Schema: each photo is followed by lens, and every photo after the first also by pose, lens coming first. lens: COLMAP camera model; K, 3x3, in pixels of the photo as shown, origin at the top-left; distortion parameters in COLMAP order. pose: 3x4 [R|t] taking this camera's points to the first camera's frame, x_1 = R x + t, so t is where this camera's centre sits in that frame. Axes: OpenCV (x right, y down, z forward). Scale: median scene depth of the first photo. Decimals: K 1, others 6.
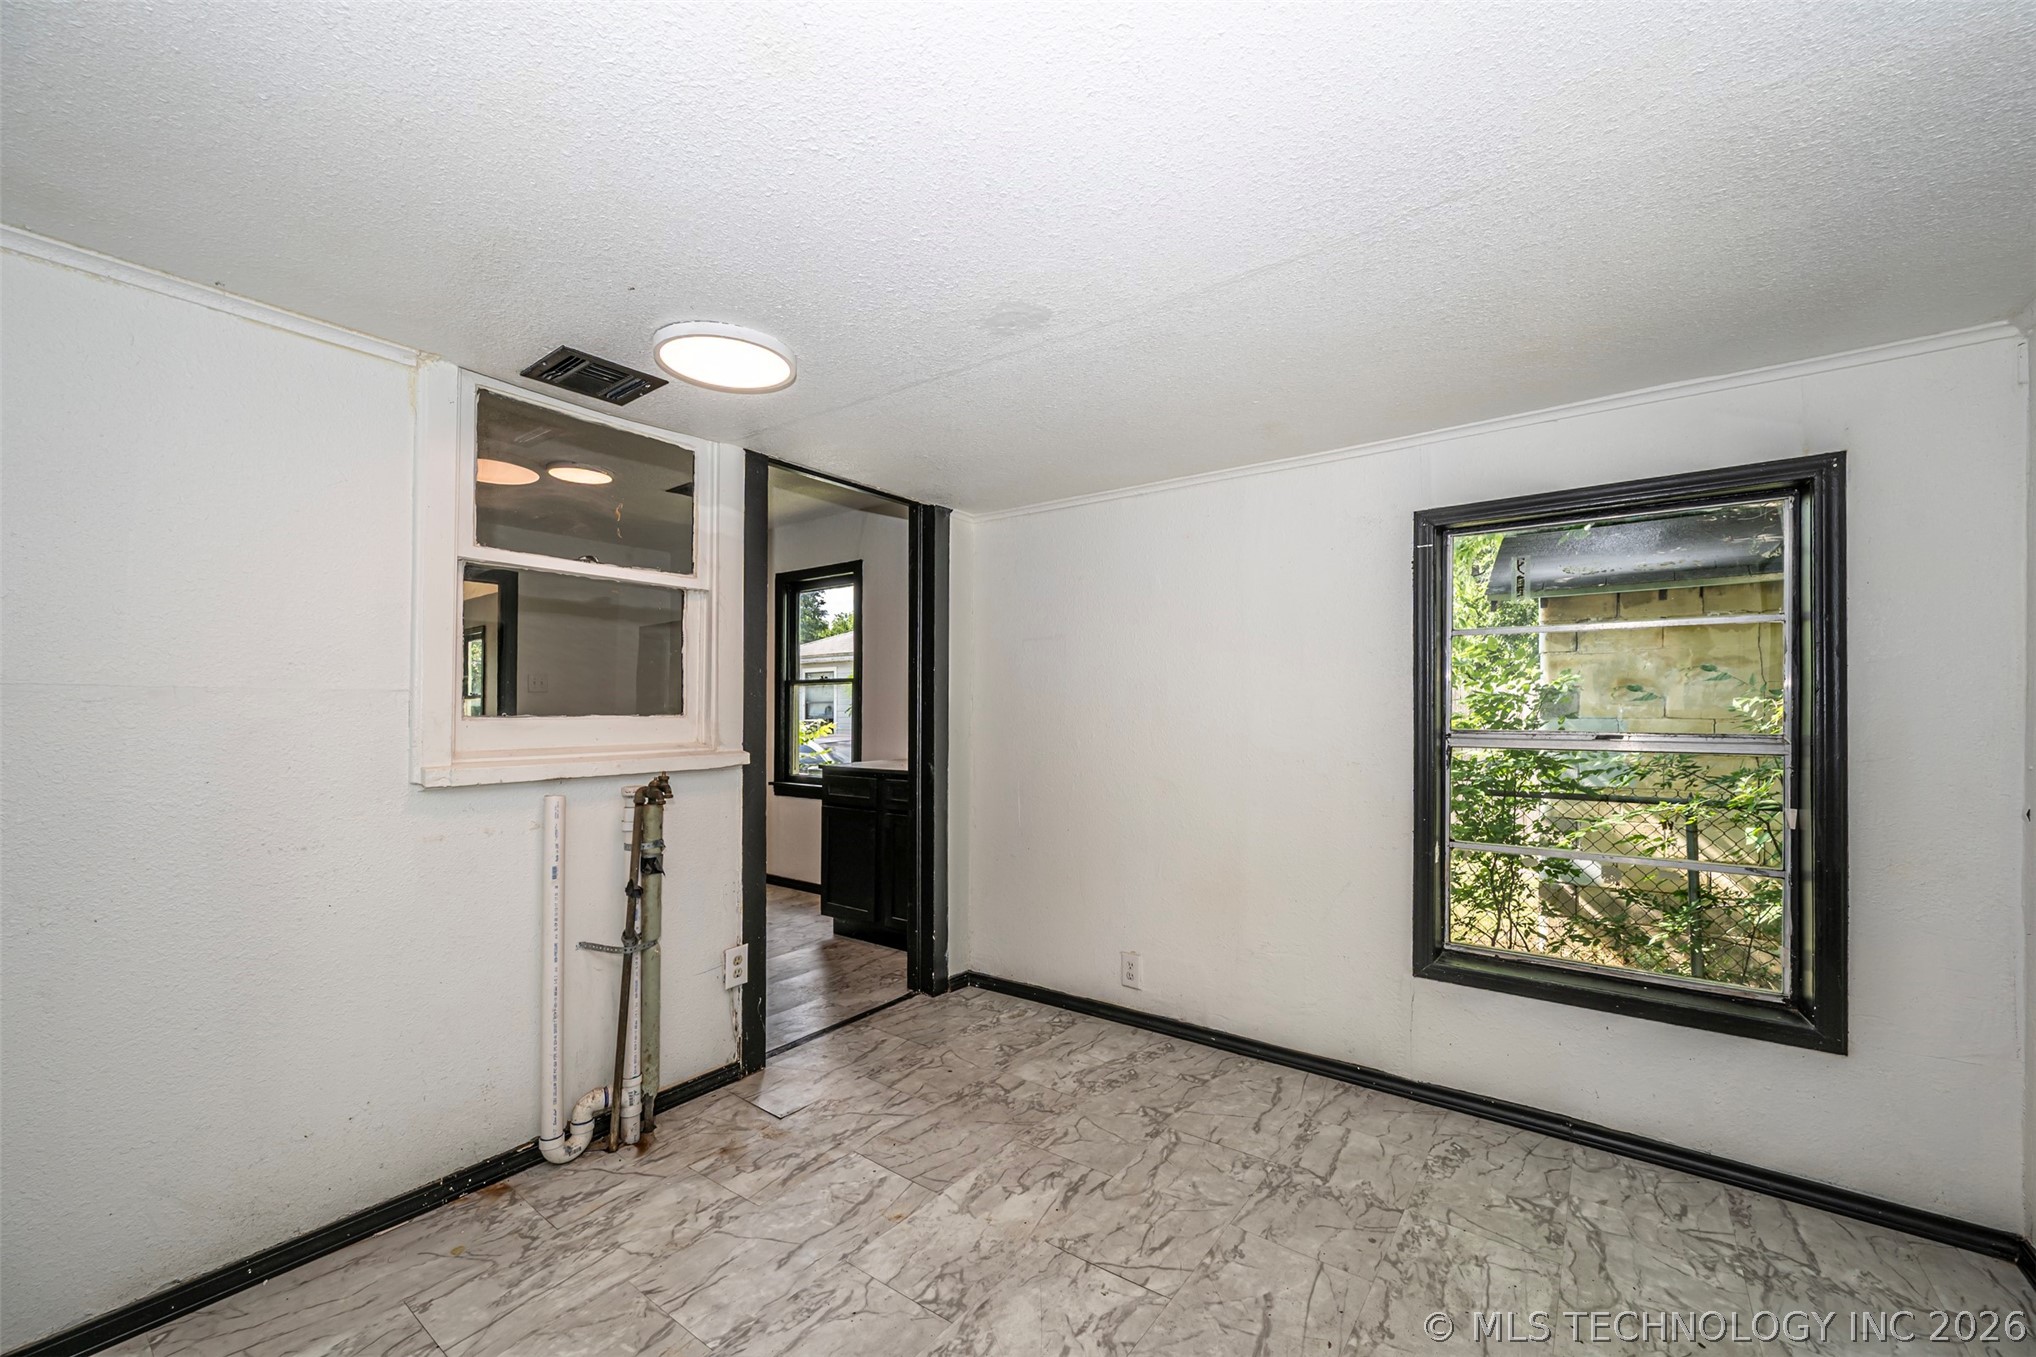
lens RADIAL K [[789.3, 0, 1017.5], [0, 789.3, 693.8], [0, 0, 1]] dist [-0.010159, -0.000294]
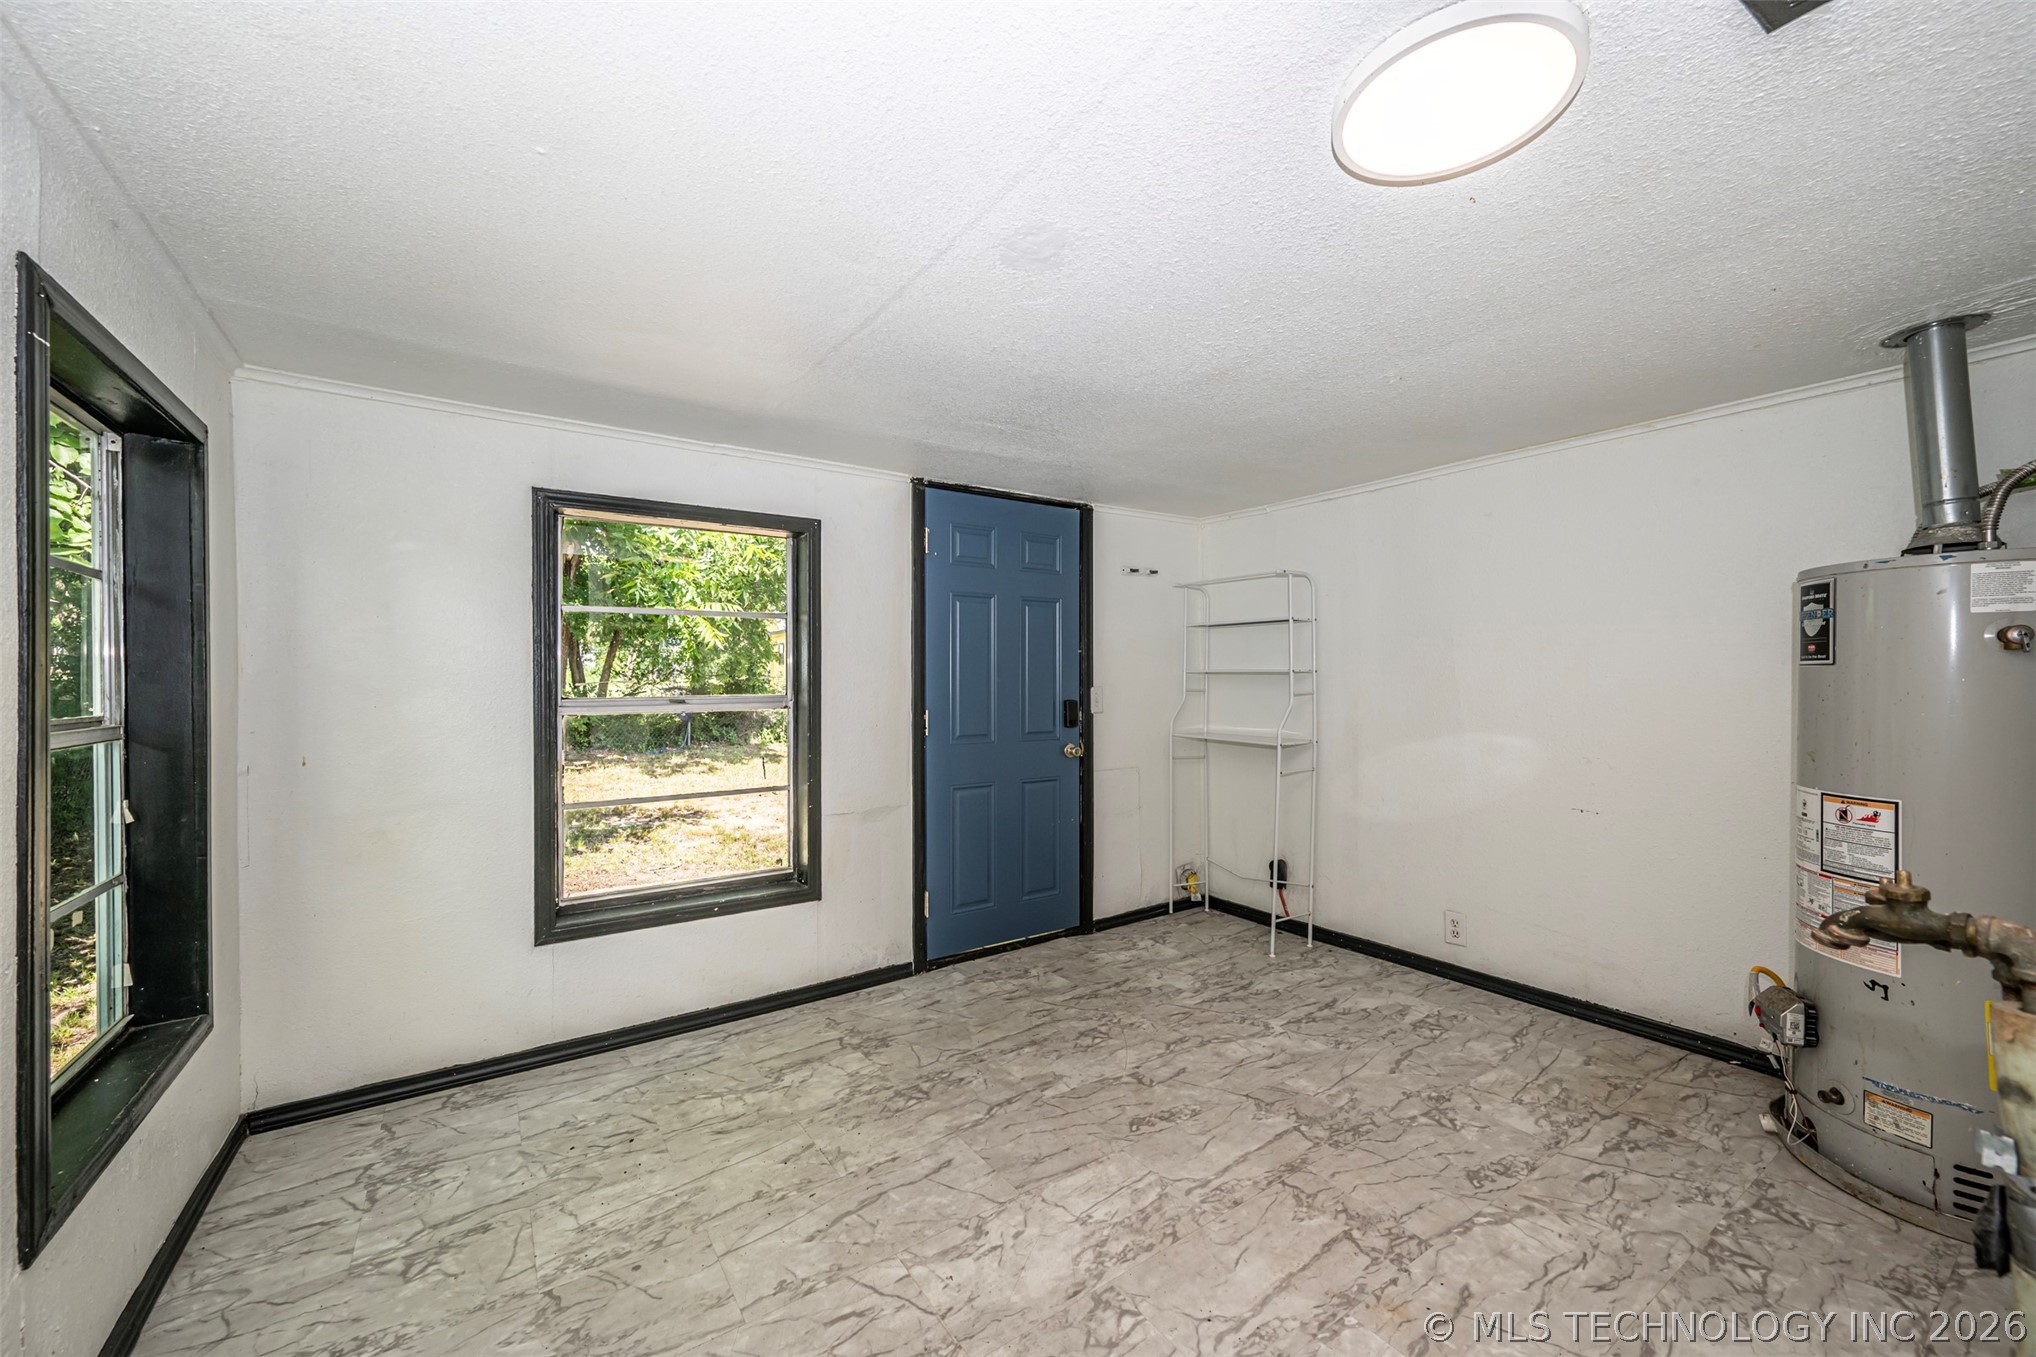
lens RADIAL K [[789.3, 0, 1018.5], [0, 789.3, 683.3], [0, 0, 1]] dist [-0.010159, -0.000294]
pose [[-0.945127, 0.003811, 0.326680, -0.292062], [-0.001311, 0.999880, -0.015457, 0.038833], [-0.326700, -0.015037, -0.945008, 1.909364]]
